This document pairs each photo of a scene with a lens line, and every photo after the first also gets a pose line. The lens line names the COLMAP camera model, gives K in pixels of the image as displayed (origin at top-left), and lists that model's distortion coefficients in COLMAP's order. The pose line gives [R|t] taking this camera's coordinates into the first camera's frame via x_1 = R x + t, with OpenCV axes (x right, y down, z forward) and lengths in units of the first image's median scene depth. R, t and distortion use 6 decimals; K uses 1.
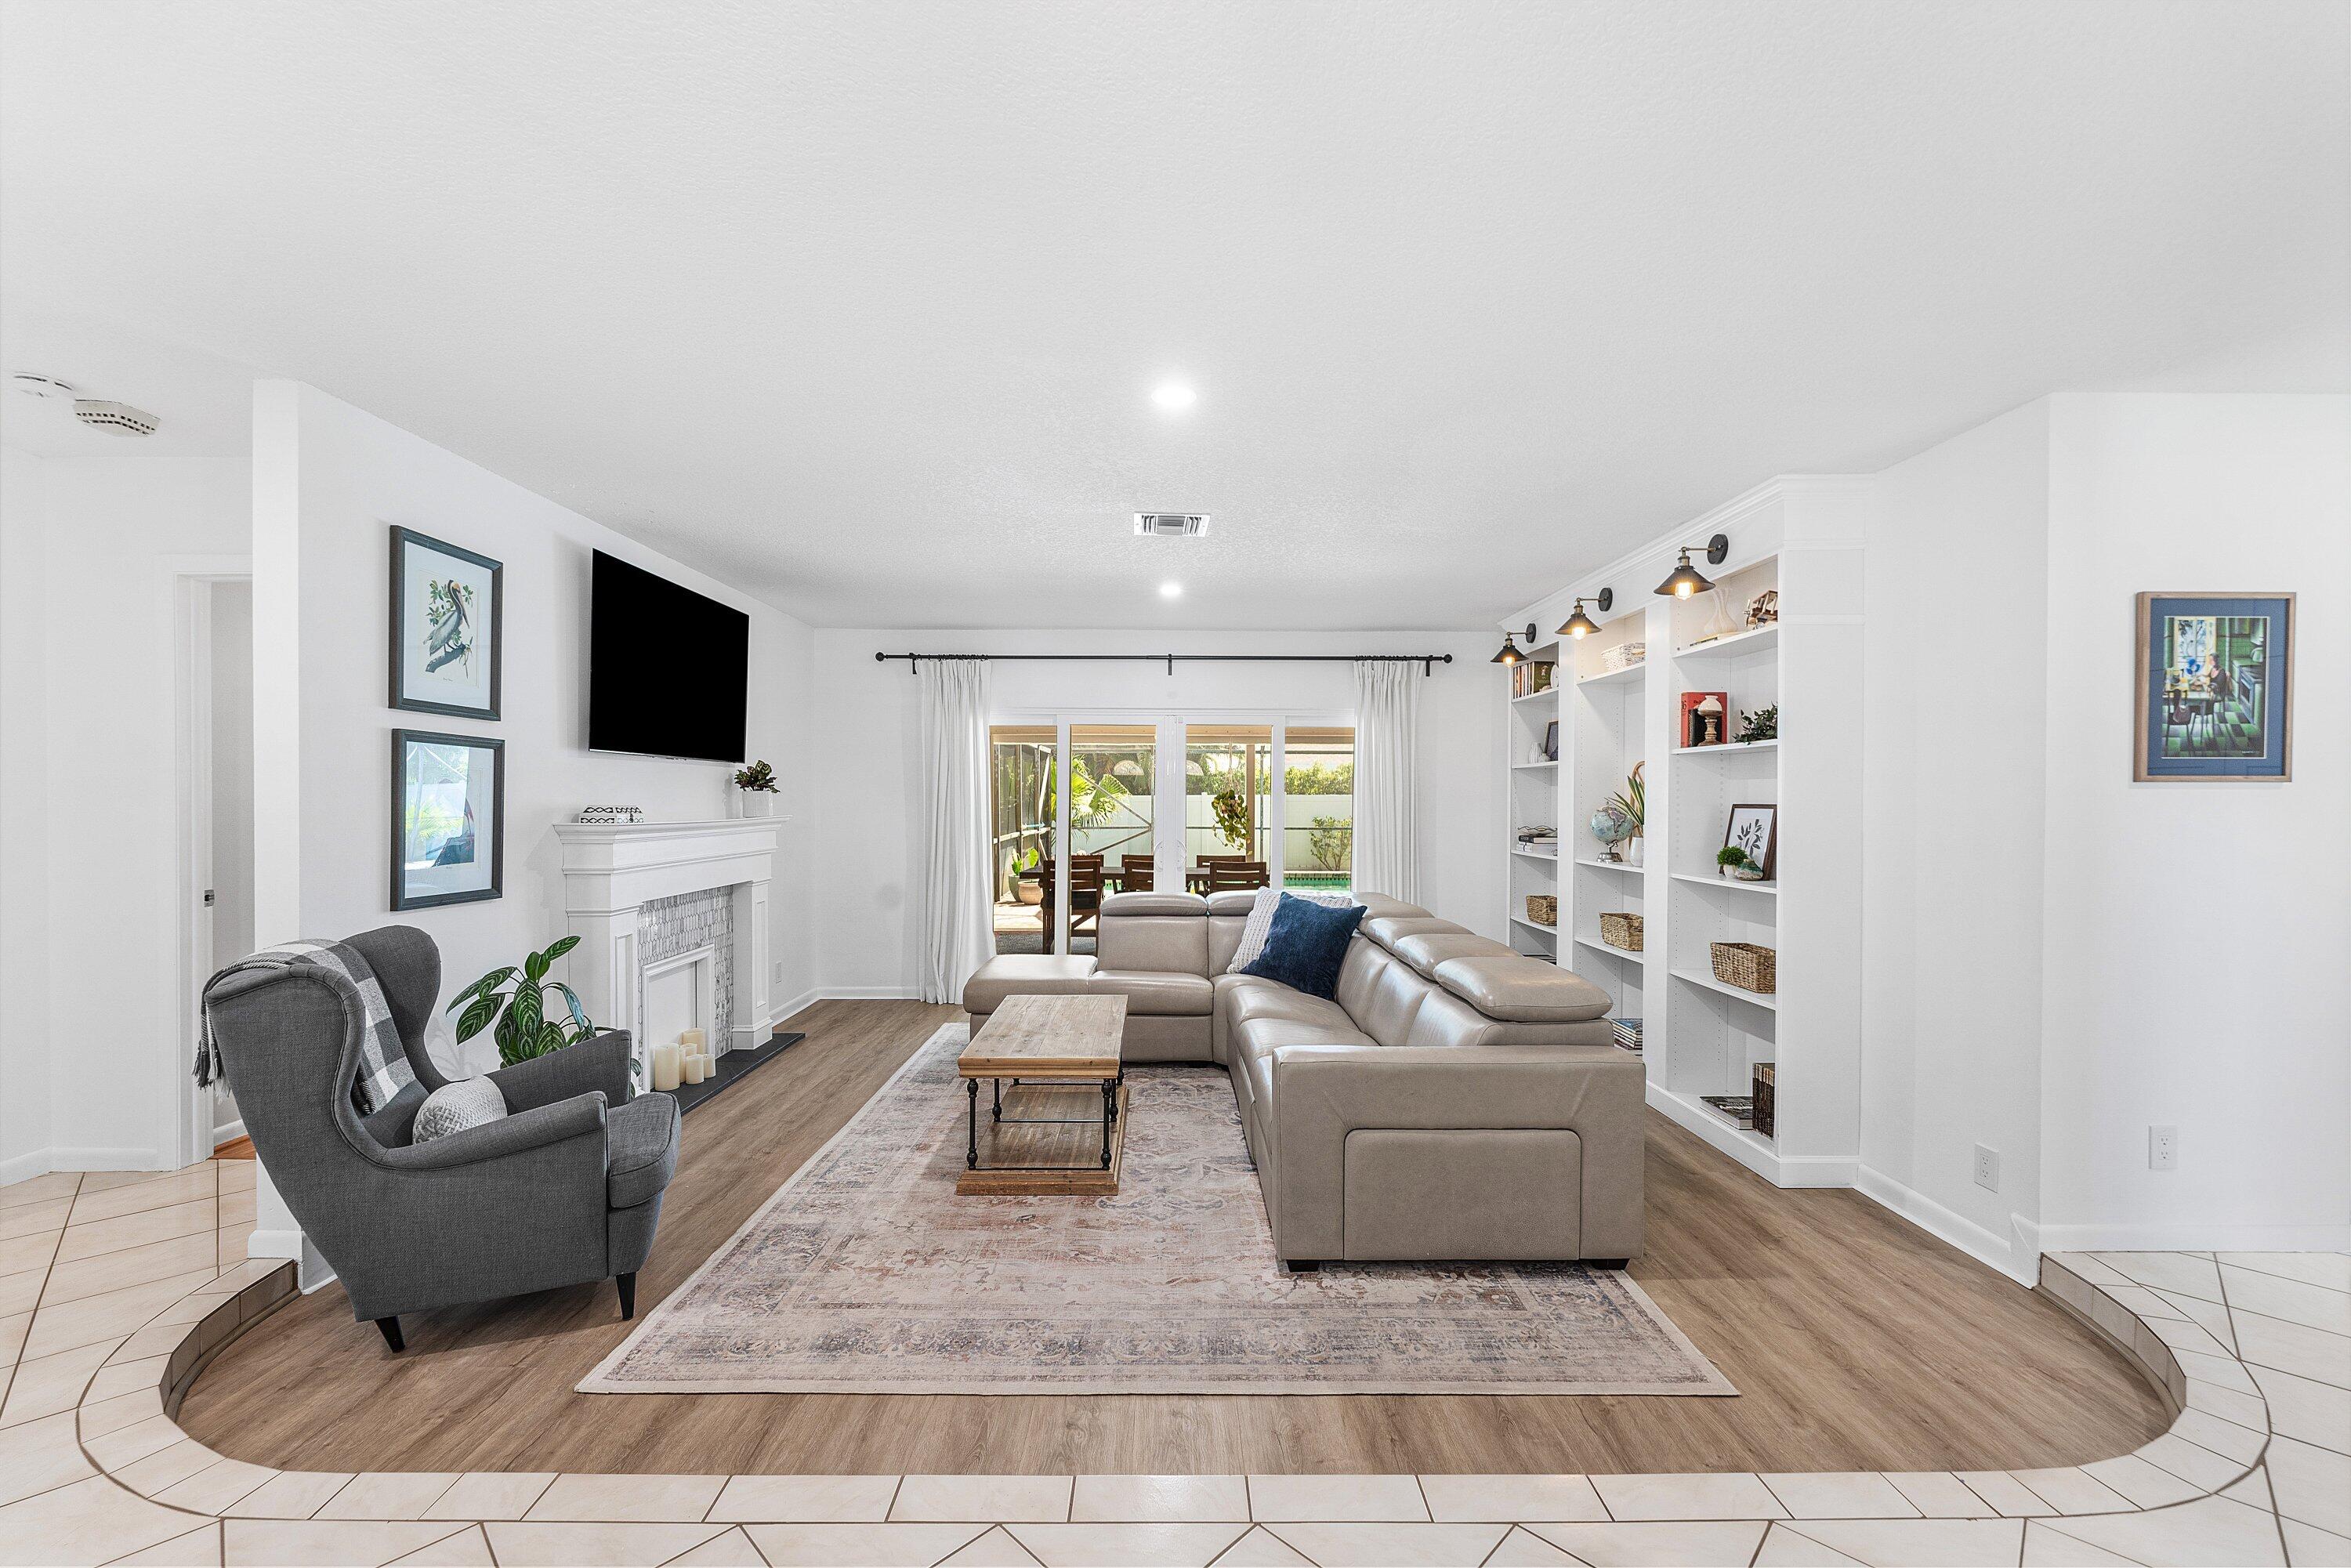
lens RADIAL K [[951.2, 0, 1177.9], [0, 951.2, 804.4], [0, 0, 1]] dist [-0.002333, -0.000204]
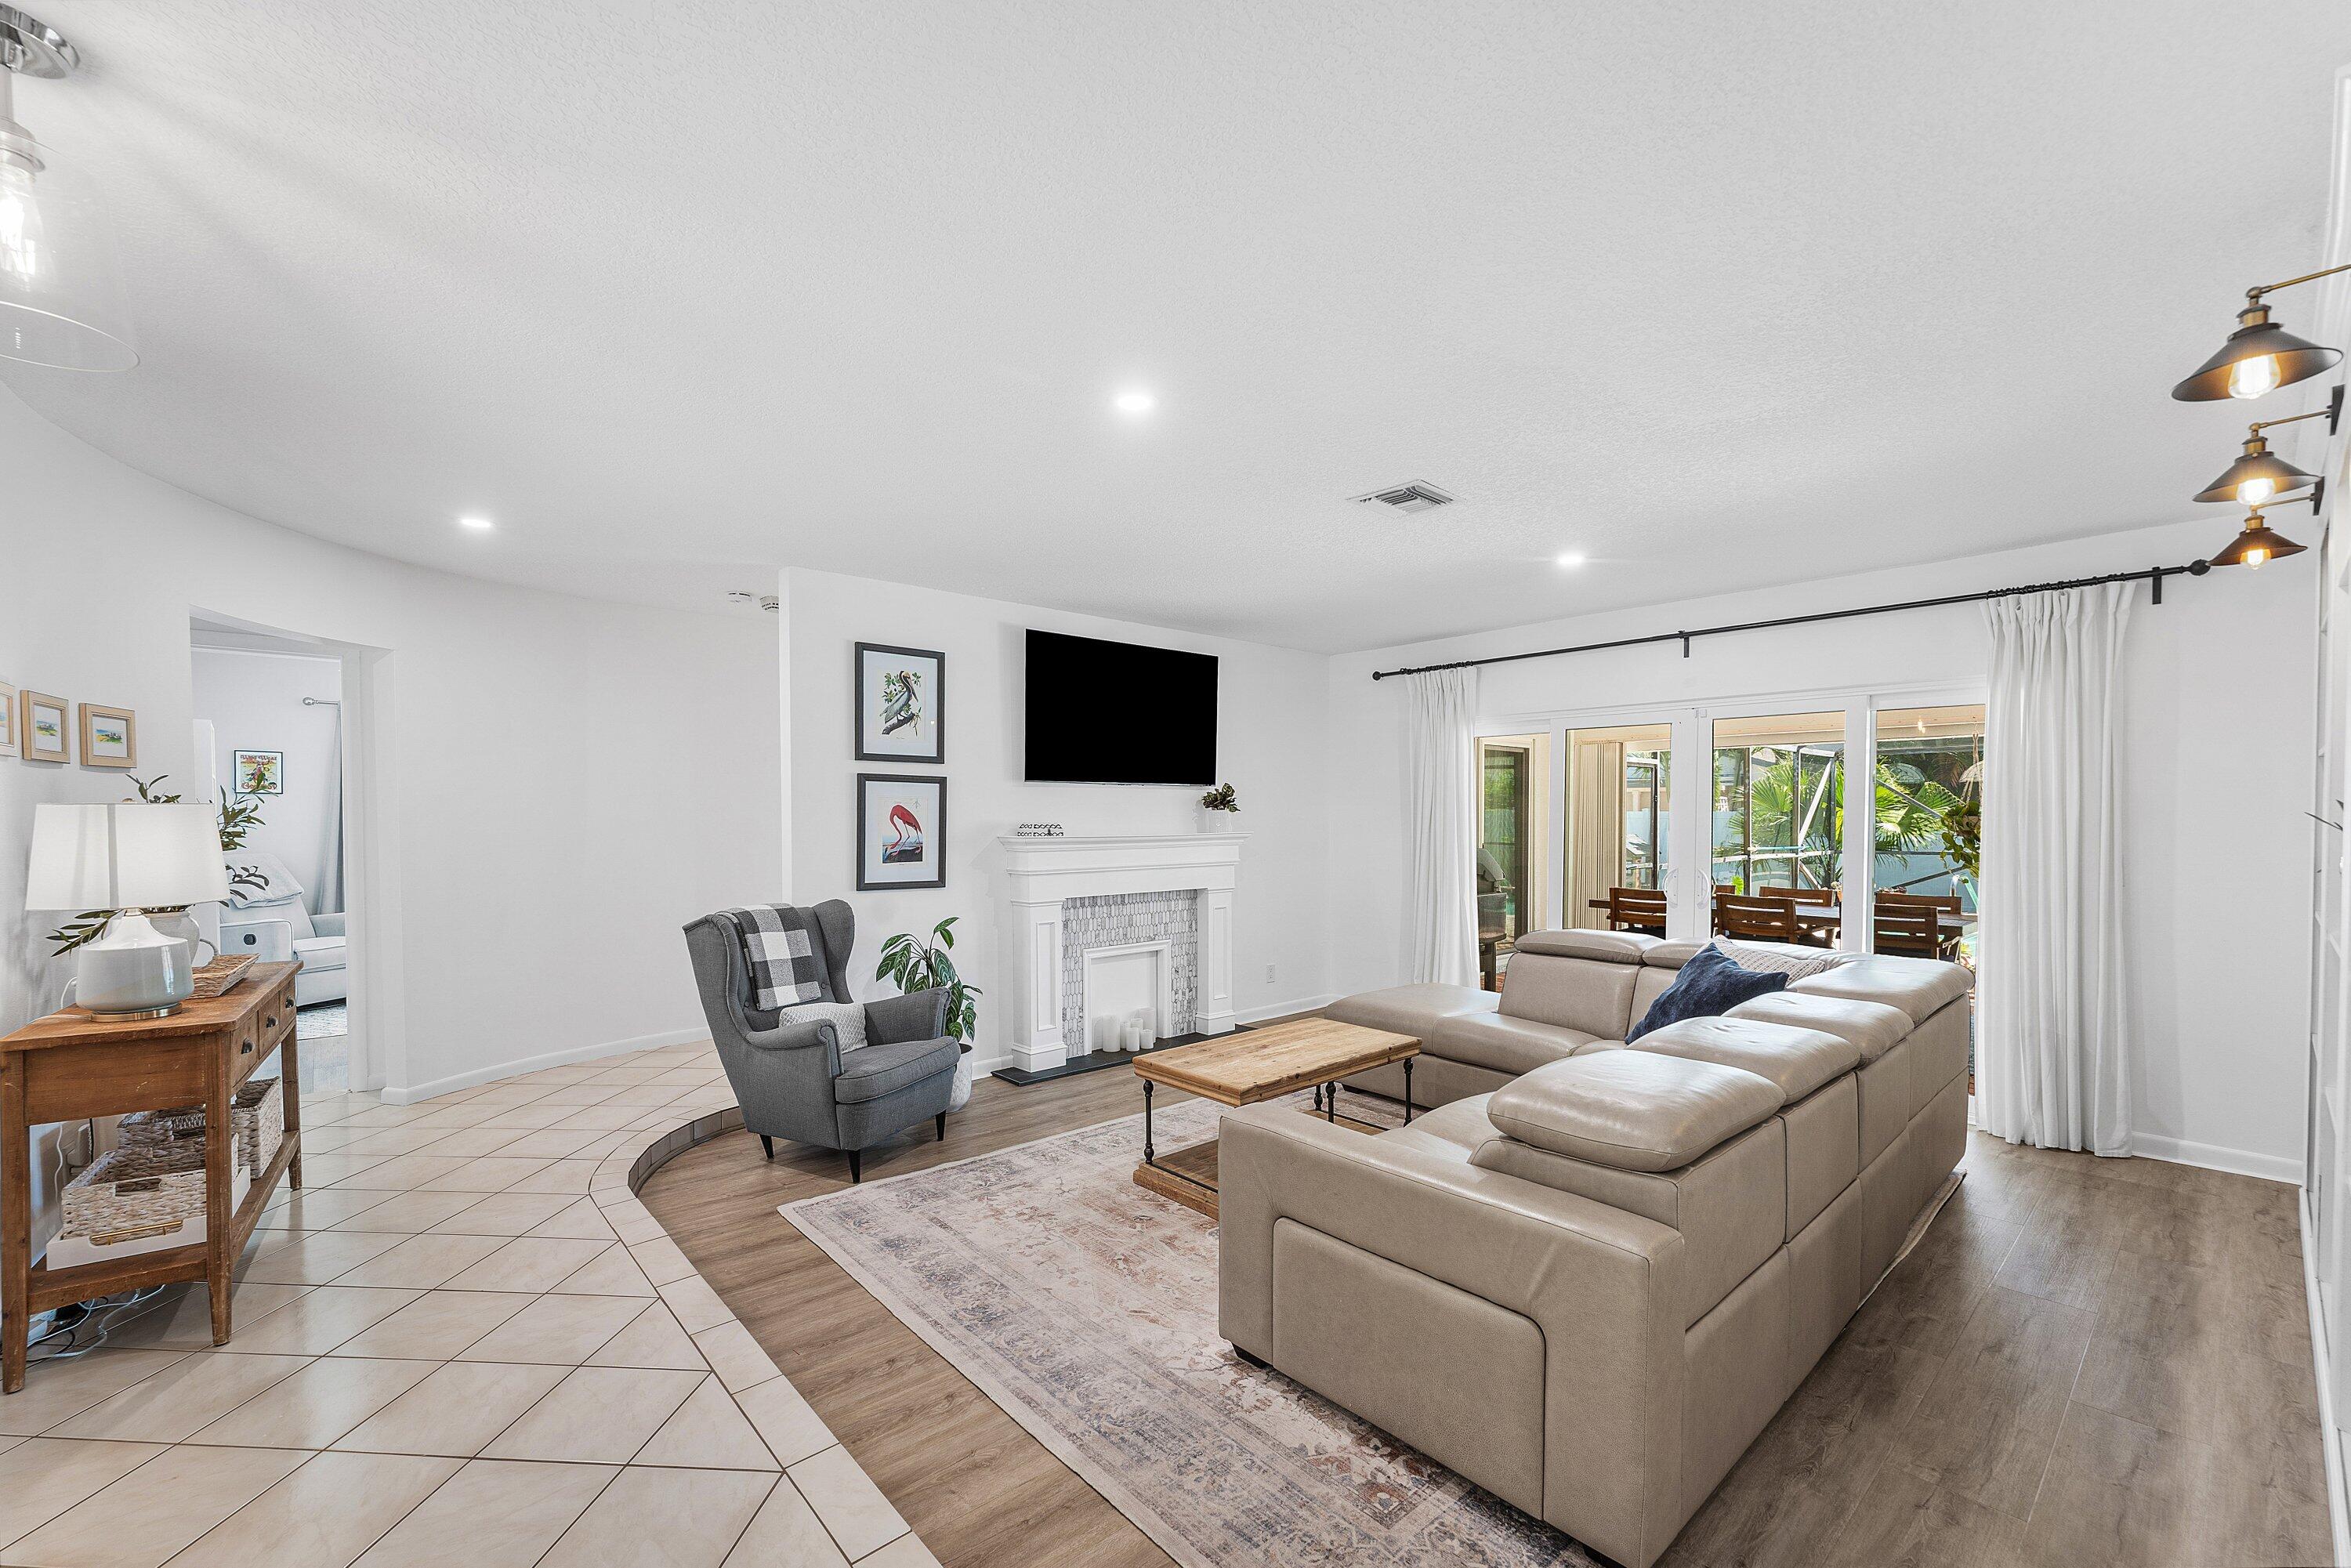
lens RADIAL K [[965.6, 0, 1170.5], [0, 965.6, 834.0], [0, 0, 1]] dist [0.001802, 0.000005]
pose [[0.656746, 0.011944, -0.754017, 0.618944], [-0.001407, 0.999892, 0.014613, -0.003785], [0.754110, -0.008536, 0.656692, 0.306817]]
